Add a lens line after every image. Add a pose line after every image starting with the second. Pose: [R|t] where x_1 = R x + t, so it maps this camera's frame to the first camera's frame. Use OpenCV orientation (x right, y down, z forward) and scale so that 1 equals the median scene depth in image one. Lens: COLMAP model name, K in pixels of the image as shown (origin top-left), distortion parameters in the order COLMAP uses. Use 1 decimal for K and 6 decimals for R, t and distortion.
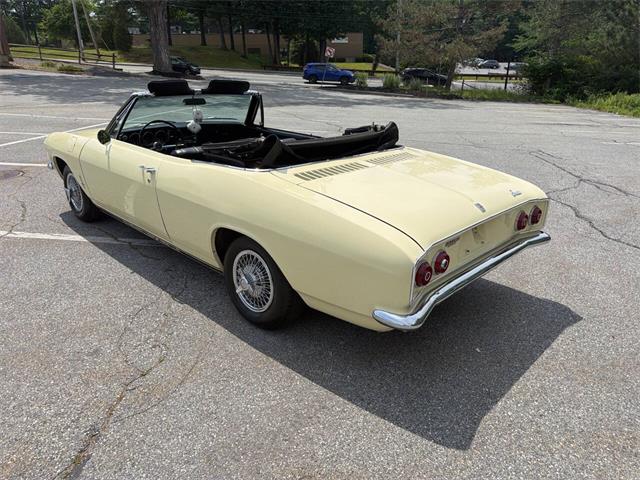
lens RADIAL K [[455.0, 0, 318.0], [0, 455.0, 242.6], [0, 0, 1]] dist [0.019077, -0.023080]
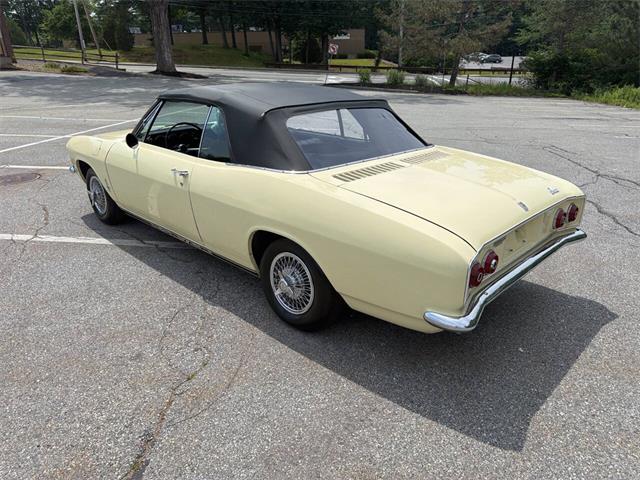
lens RADIAL K [[455.0, 0, 318.9], [0, 455.0, 243.7], [0, 0, 1]] dist [0.019077, -0.023080]
pose [[0.999901, -0.013234, -0.004847, -0.065981], [0.013272, 0.999880, 0.007970, -0.008183], [0.004741, -0.008033, 0.999956, 0.001807]]
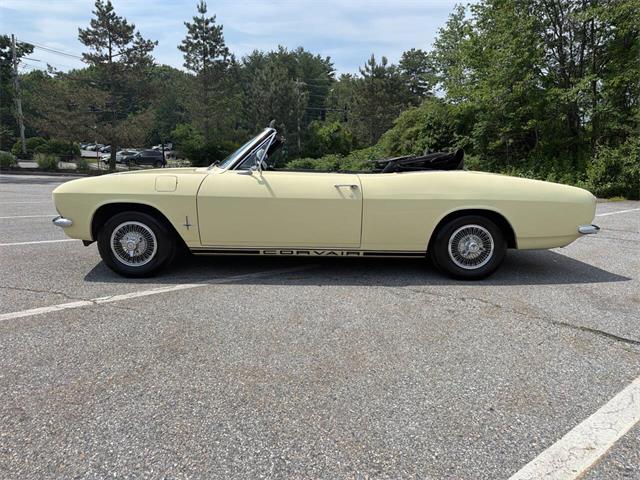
lens RADIAL K [[455.0, 0, 318.4], [0, 455.0, 240.0], [0, 0, 1]] dist [0.019077, -0.023080]
pose [[0.704010, -0.124979, 0.699107, -1.268934], [0.248690, 0.965450, -0.077842, 0.047600], [-0.665224, 0.228663, 0.710767, 0.248458]]
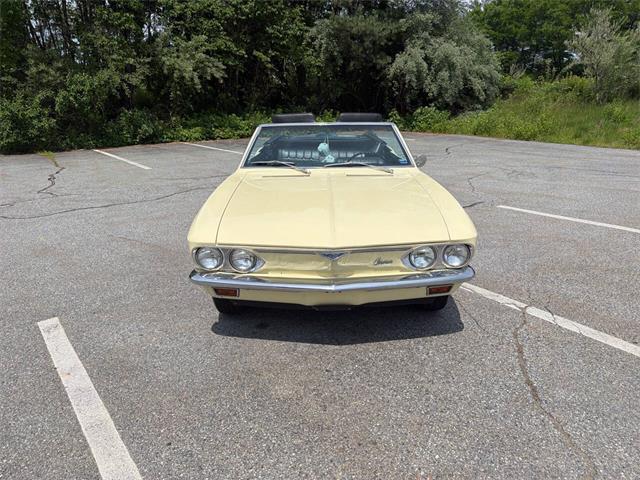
lens RADIAL K [[454.8, 0, 322.9], [0, 454.8, 238.2], [0, 0, 1]] dist [0.023033, -0.028061]
pose [[-0.705497, -0.214687, 0.675413, -1.275804], [0.244703, 0.820614, 0.516443, -0.830849], [-0.665127, 0.529625, -0.526406, 2.150262]]
